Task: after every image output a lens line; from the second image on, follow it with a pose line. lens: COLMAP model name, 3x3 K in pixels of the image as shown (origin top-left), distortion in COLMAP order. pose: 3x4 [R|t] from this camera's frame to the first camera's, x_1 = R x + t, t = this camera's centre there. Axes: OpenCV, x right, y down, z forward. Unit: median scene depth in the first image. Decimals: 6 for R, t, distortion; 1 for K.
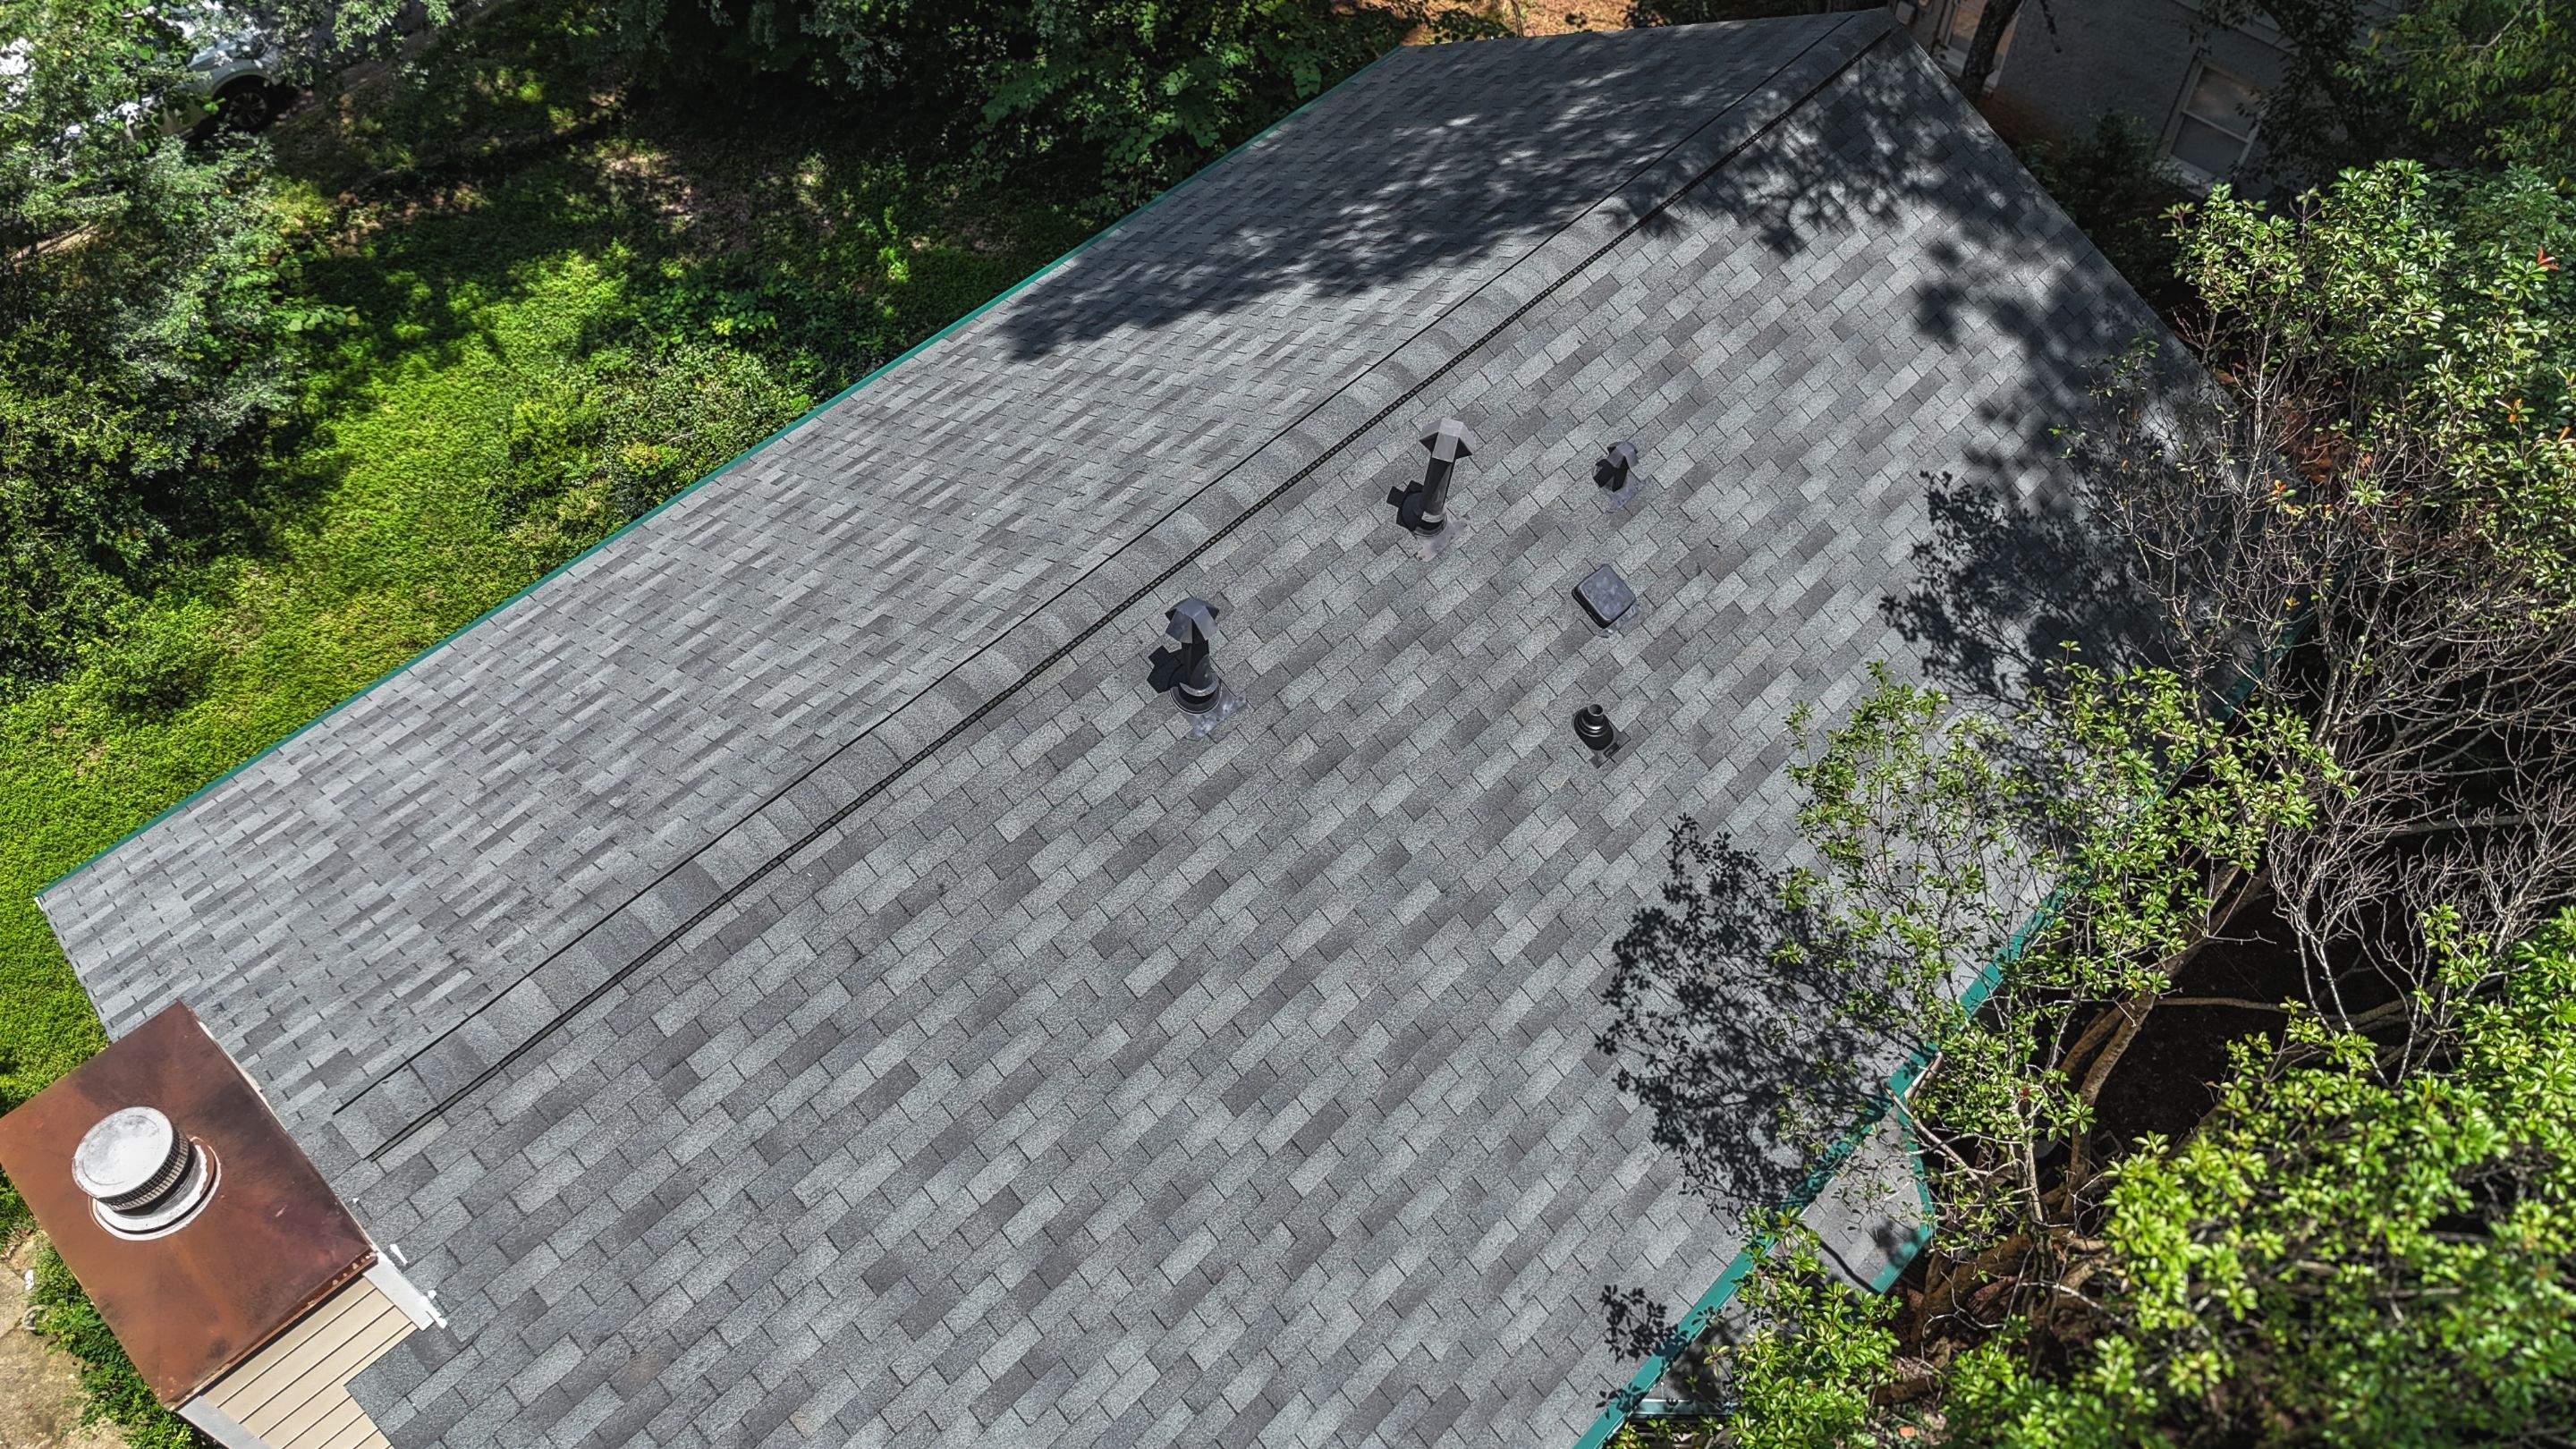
lens RADIAL K [[1901.6, 0, 1283.0], [0, 1901.6, 709.2], [0, 0, 1]] dist [0.056216, -0.044020]
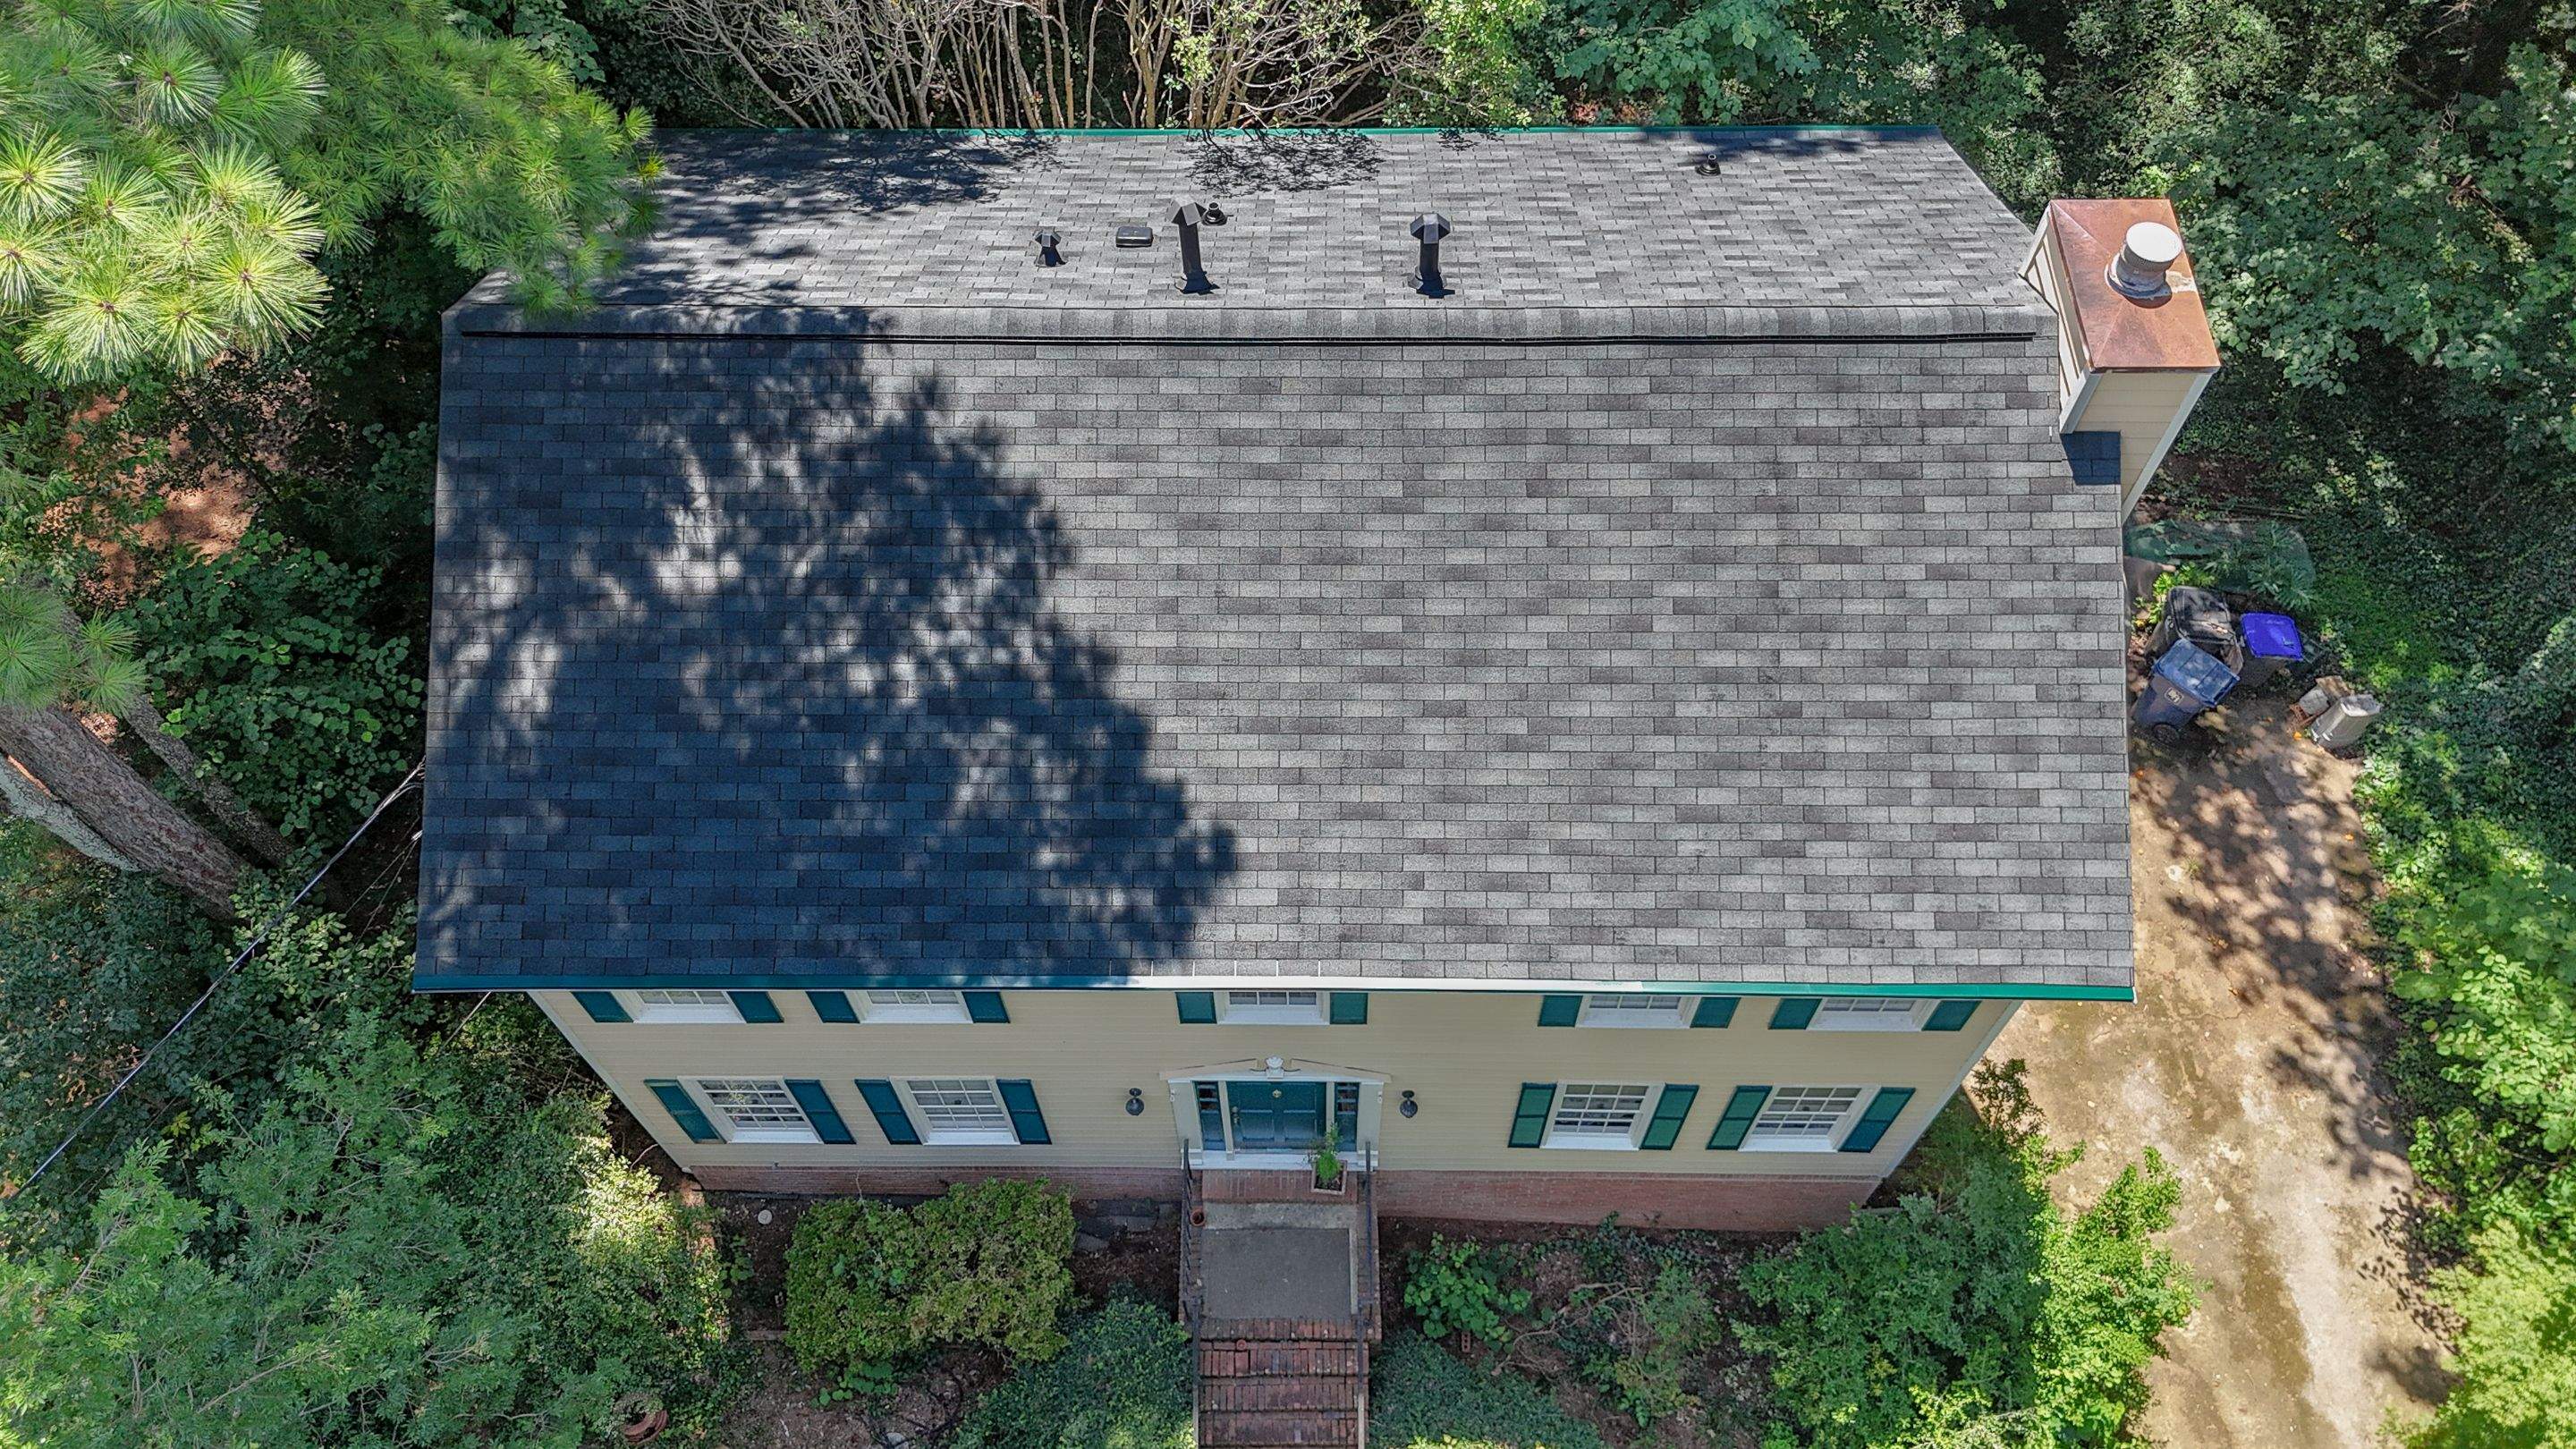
lens RADIAL K [[1901.6, 0, 1287.8], [0, 1901.6, 729.9], [0, 0, 1]] dist [0.056216, -0.044020]
pose [[-0.690239, -0.599791, 0.404748, -0.715678], [0.594177, -0.150601, 0.790110, -1.191726], [-0.412945, 0.785856, 0.460333, 0.596433]]
